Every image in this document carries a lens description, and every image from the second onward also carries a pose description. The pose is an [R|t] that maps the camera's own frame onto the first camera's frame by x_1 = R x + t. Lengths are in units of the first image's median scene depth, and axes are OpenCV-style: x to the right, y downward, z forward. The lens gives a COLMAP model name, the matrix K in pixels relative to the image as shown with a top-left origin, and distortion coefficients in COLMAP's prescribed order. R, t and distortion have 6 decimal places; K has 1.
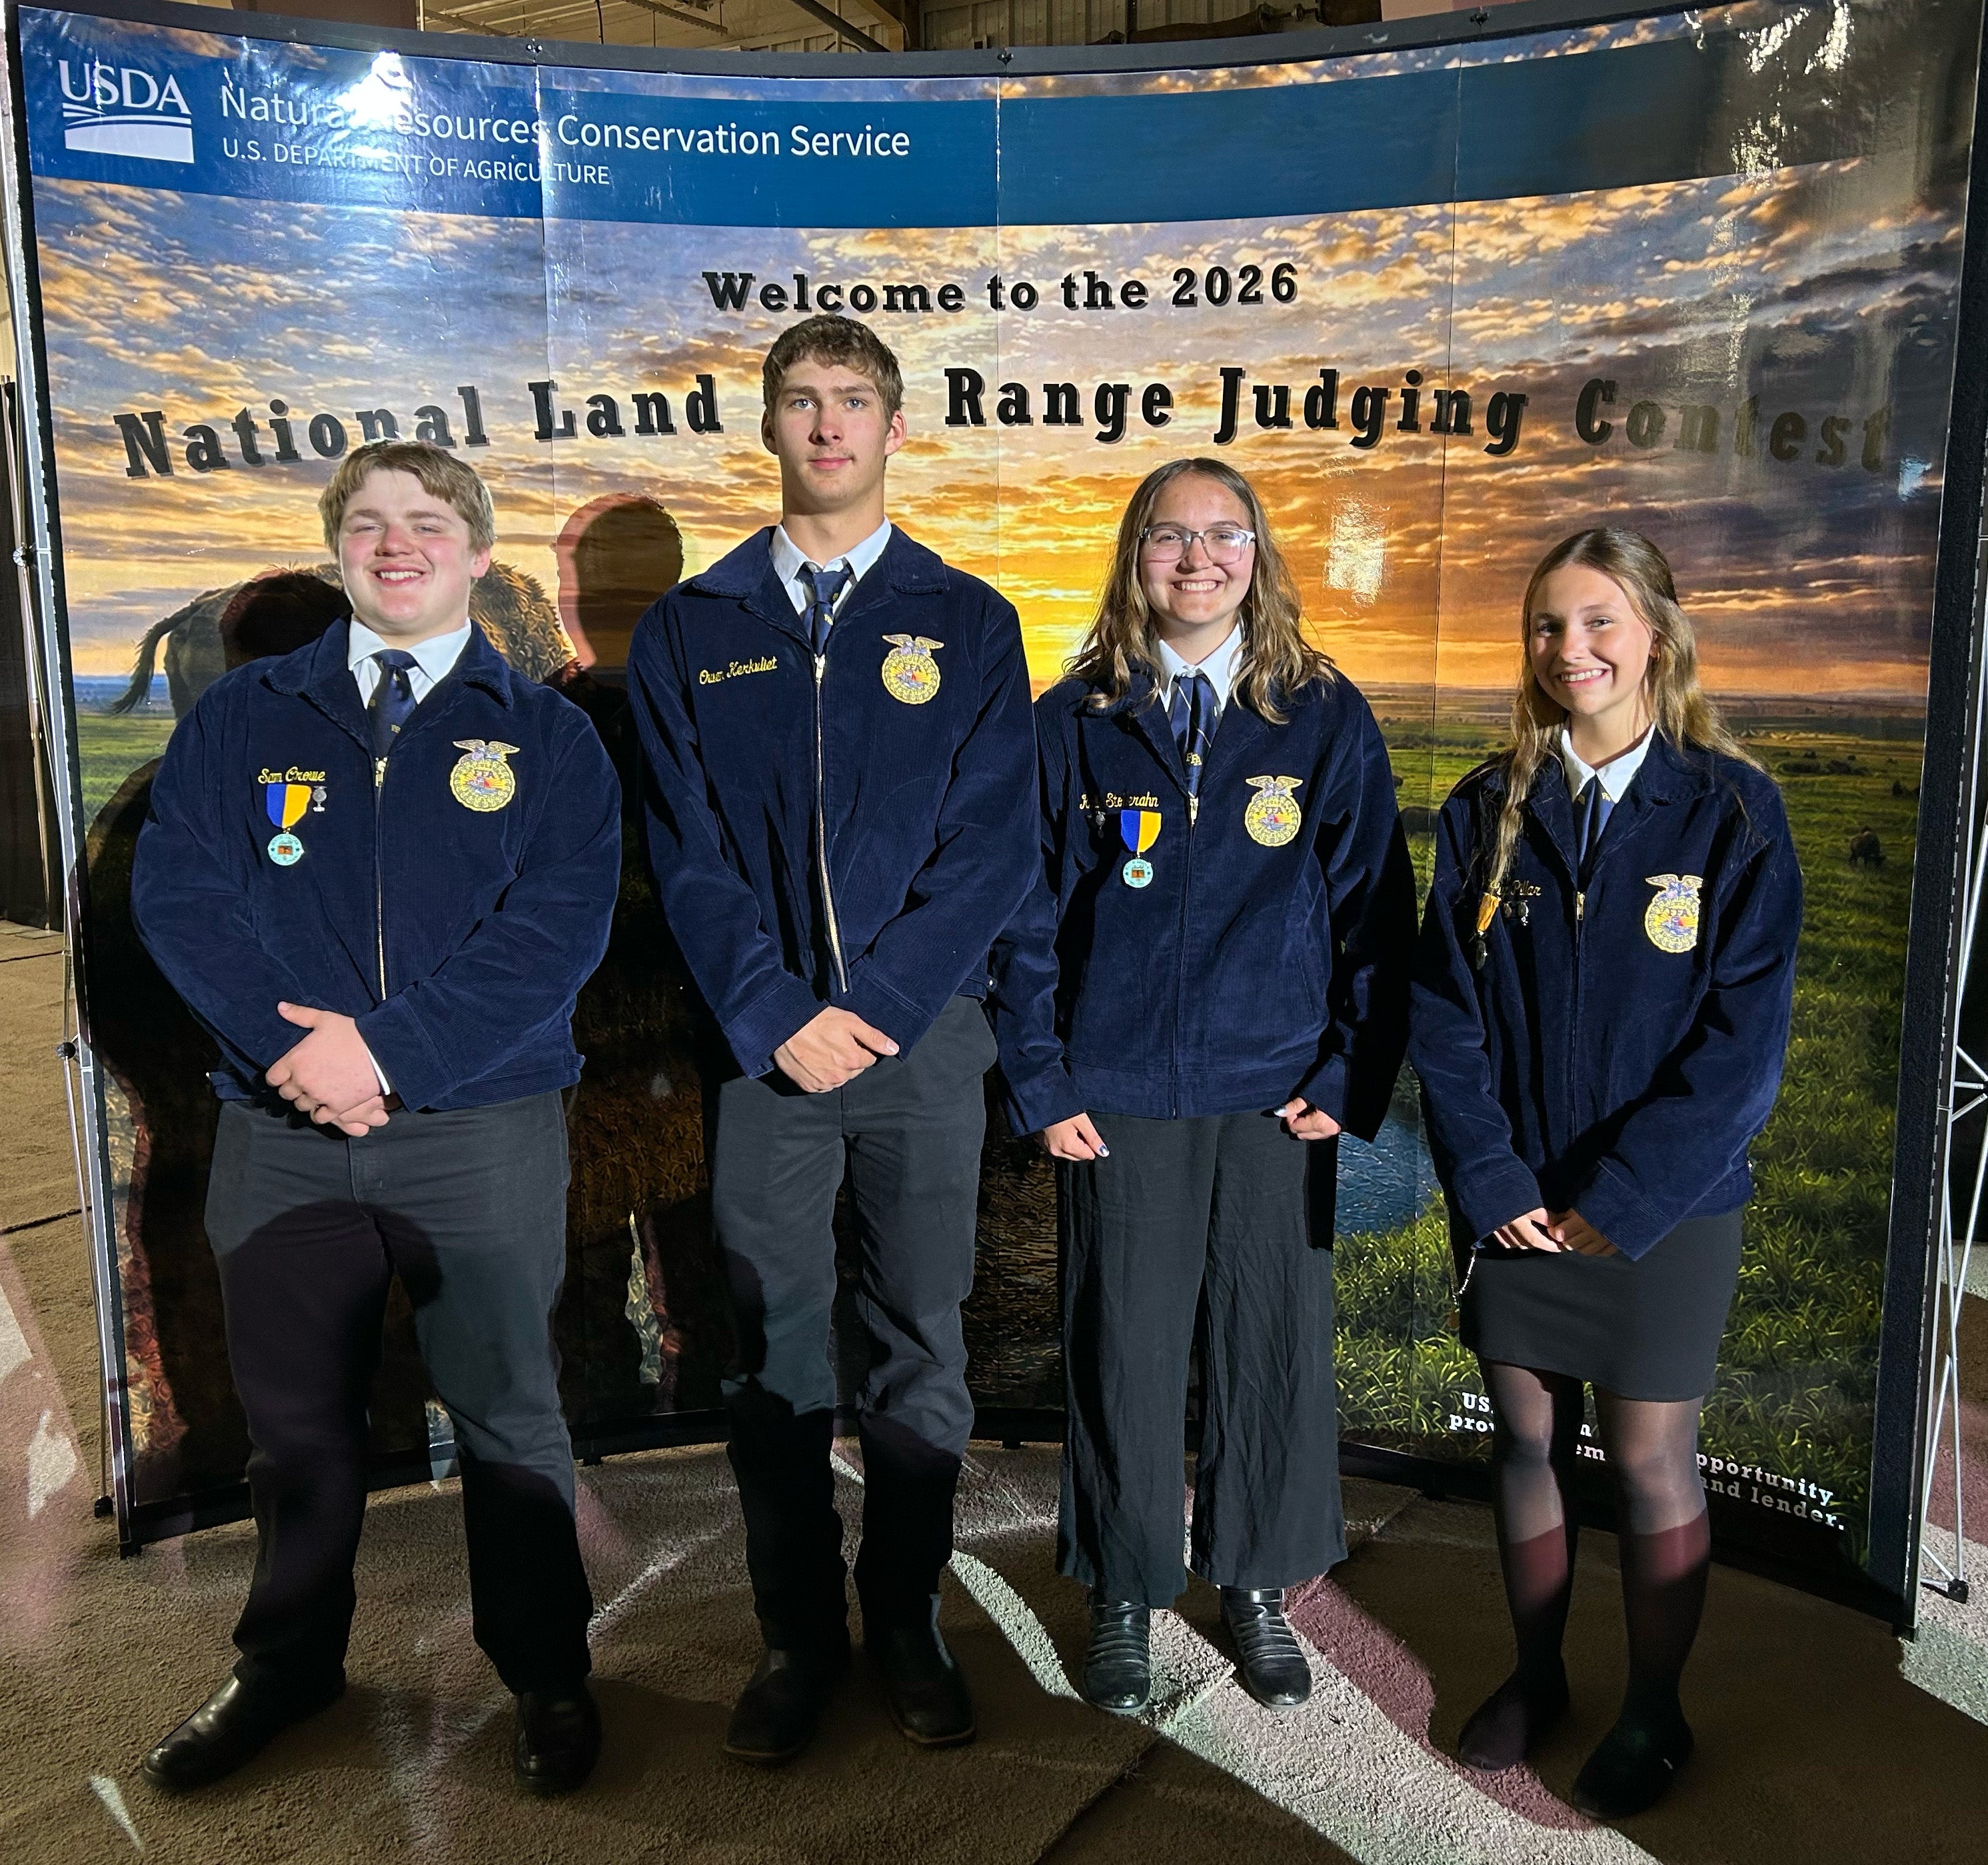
lens RADIAL K [[2047.4, 0, 982.0], [0, 2047.4, 908.7], [0, 0, 1]] dist [0.126973, -0.191437]
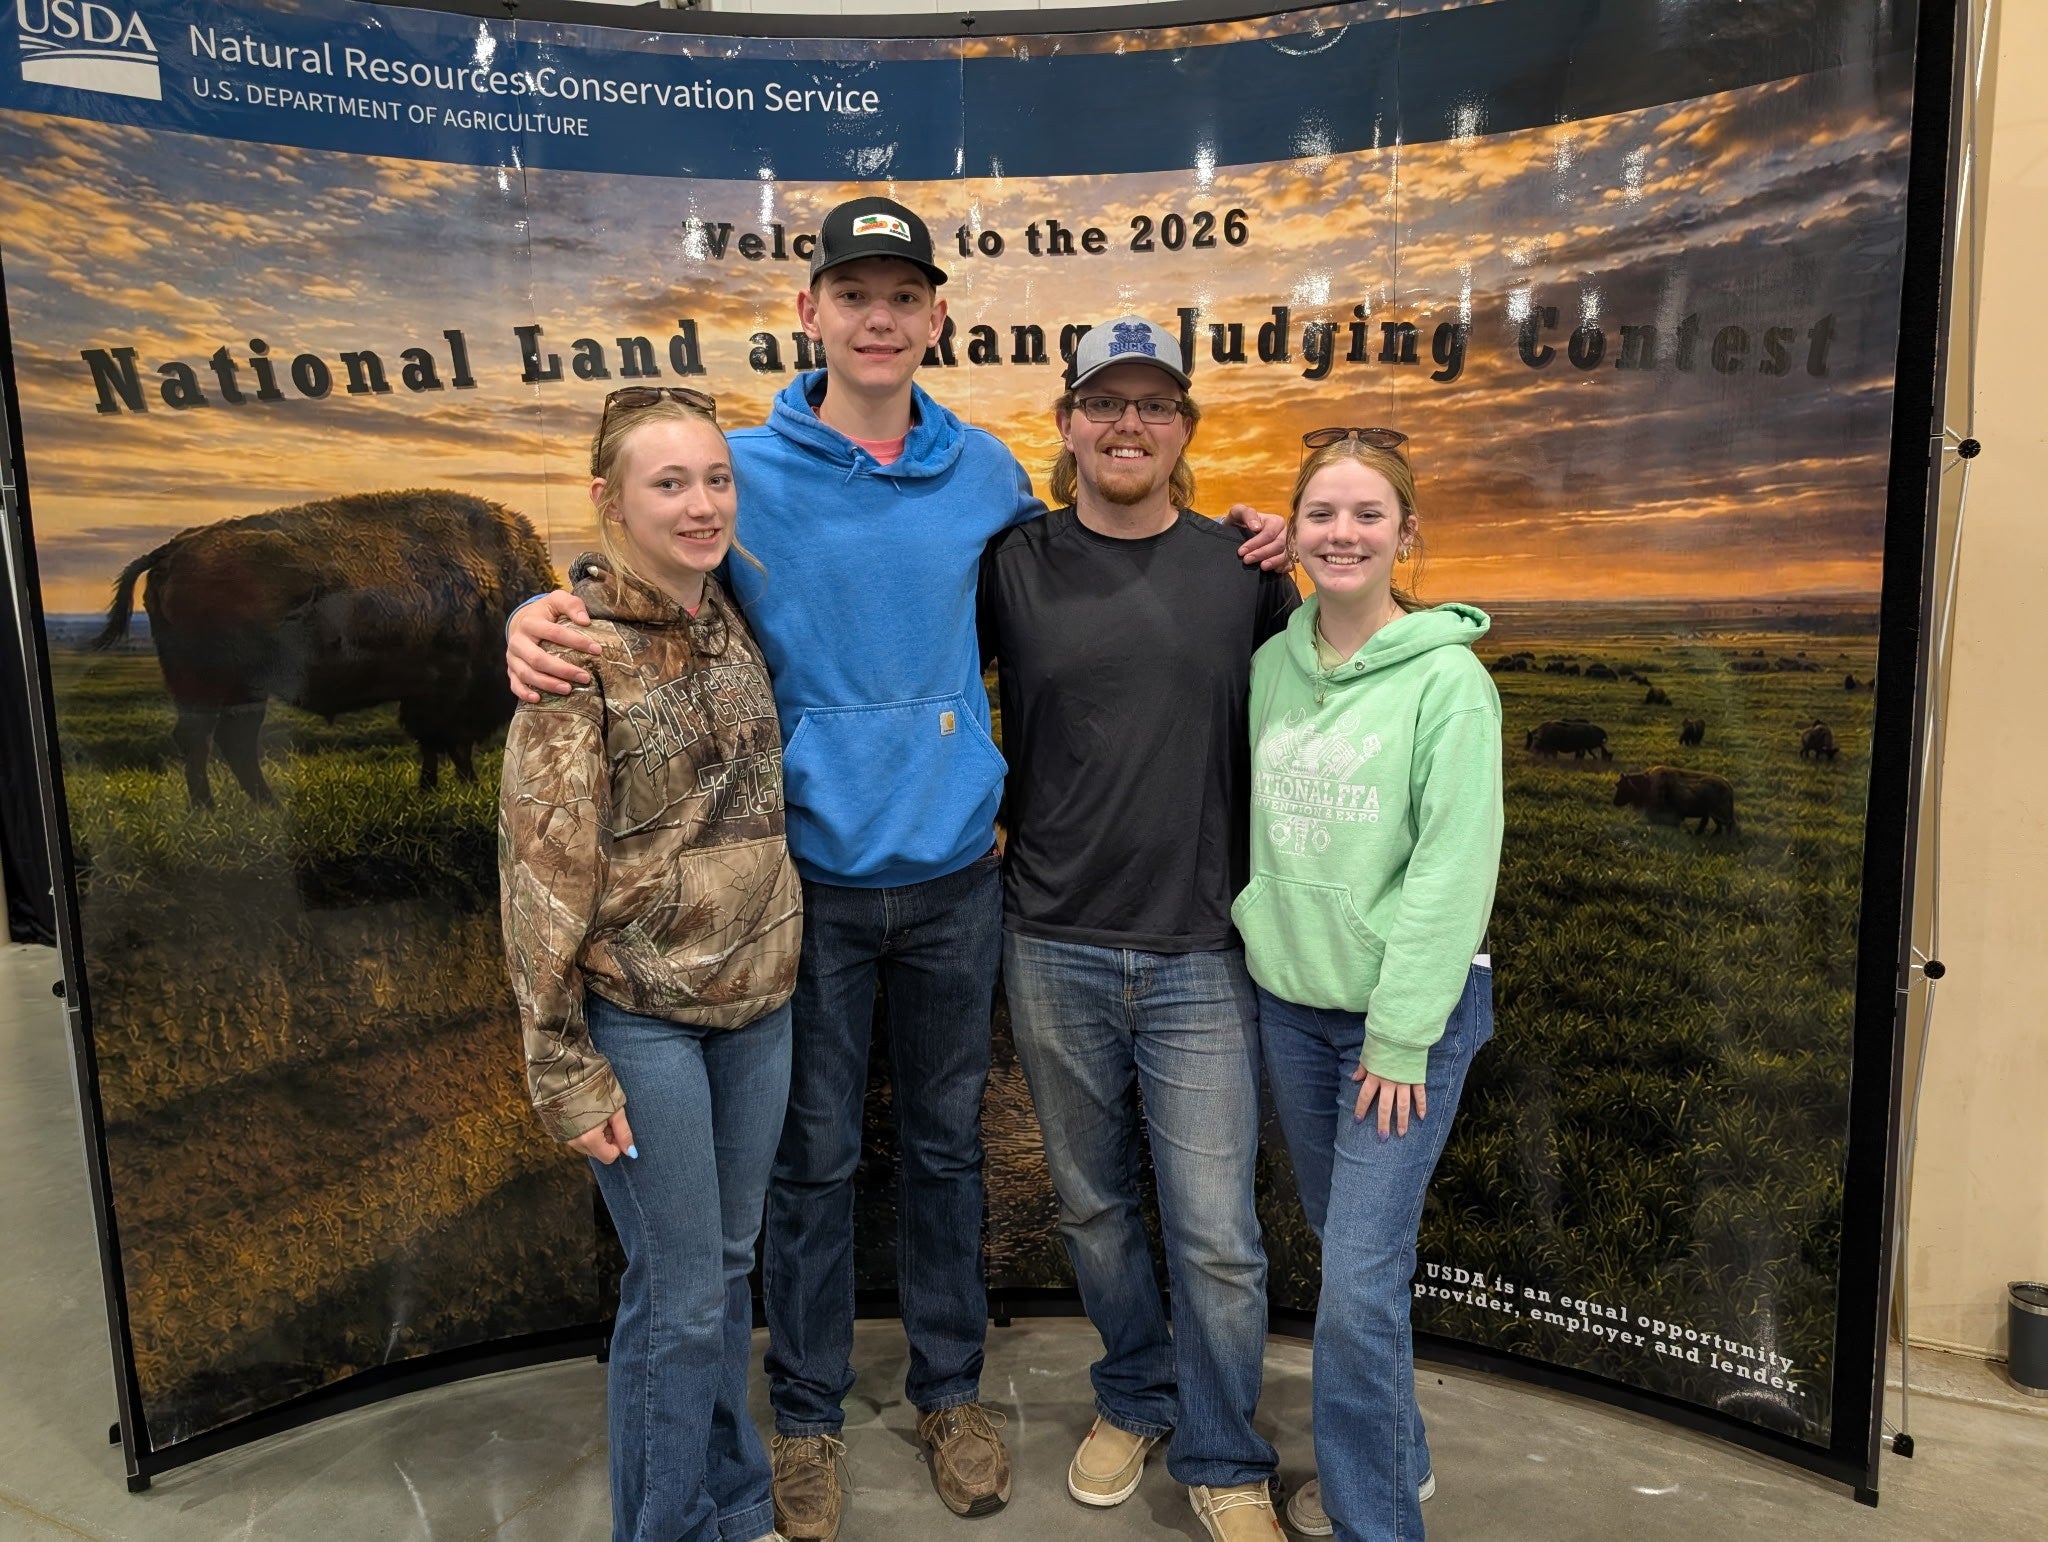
lens RADIAL K [[1503.8, 0, 1032.1], [0, 1503.8, 794.0], [0, 0, 1]] dist [0.009677, 0.006509]
pose [[0.997852, -0.026419, 0.059950, -0.012389], [0.027773, 0.999375, -0.021876, 0.002712], [-0.059334, 0.023494, 0.997962, 0.242371]]
